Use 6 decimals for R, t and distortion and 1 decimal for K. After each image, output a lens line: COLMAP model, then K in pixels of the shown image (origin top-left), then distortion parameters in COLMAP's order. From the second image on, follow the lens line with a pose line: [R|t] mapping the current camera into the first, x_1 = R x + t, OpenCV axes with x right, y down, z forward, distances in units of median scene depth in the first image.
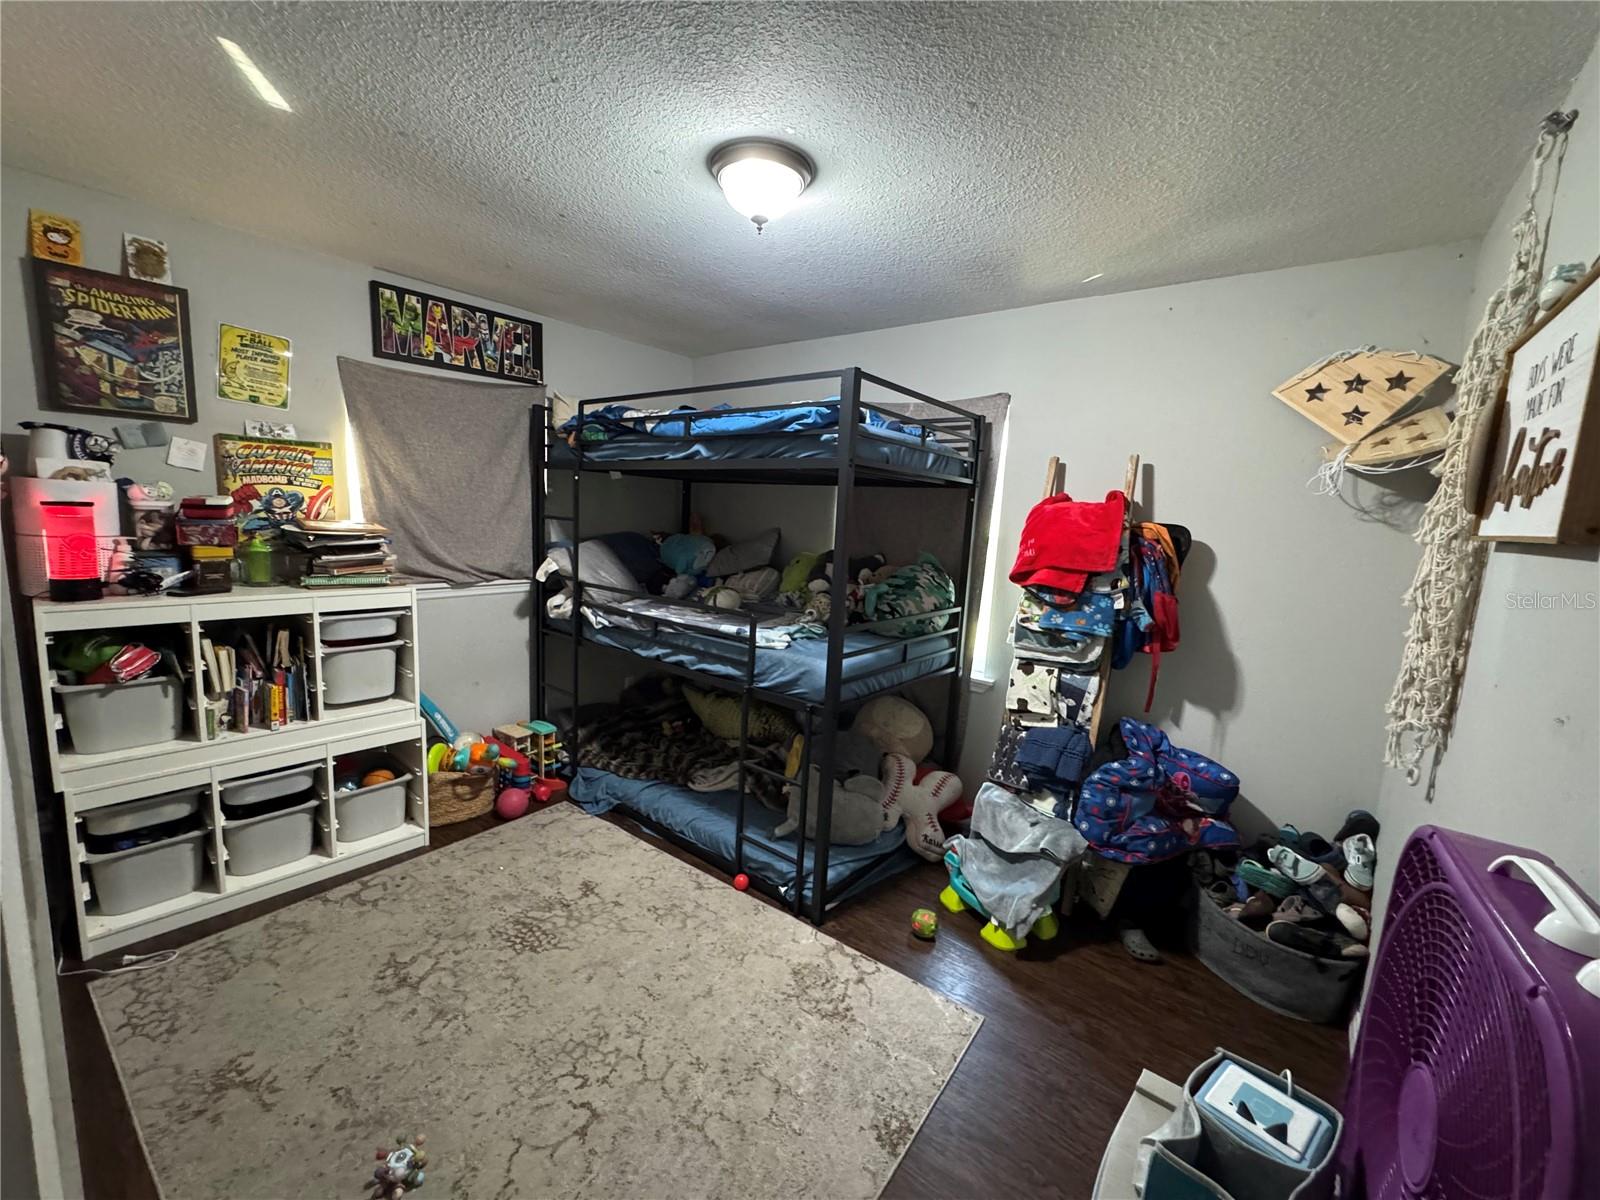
lens RADIAL K [[643.1, 0, 797.1], [0, 643.1, 600.3], [0, 0, 1]] dist [-0.002642, 0.000440]
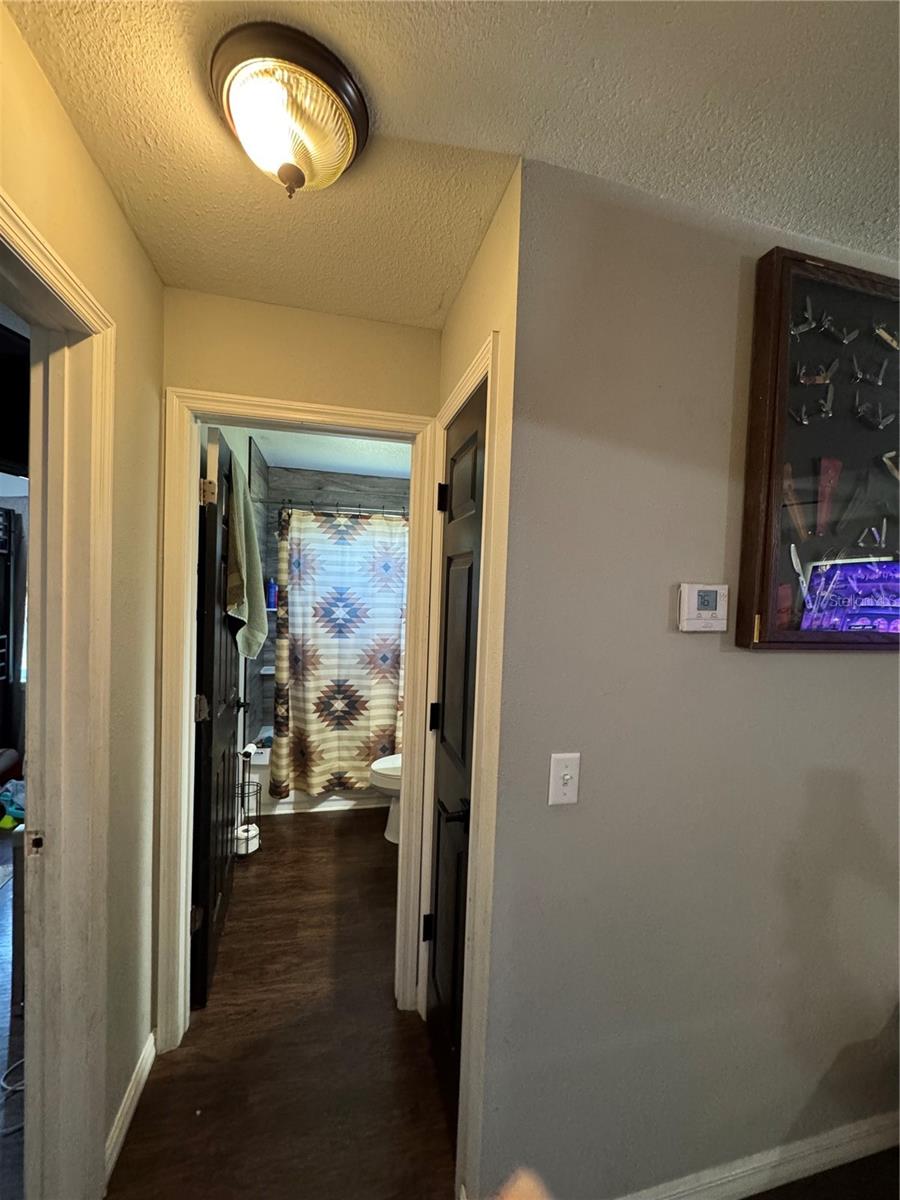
lens RADIAL K [[482.3, 0, 450.7], [0, 482.3, 599.2], [0, 0, 1]] dist [-0.002642, 0.000440]
pose [[0.599500, -0.043493, 0.799192, -0.017865], [0.106639, 0.993960, -0.025901, 0.071658], [-0.793239, 0.100752, 0.600517, -0.526604]]
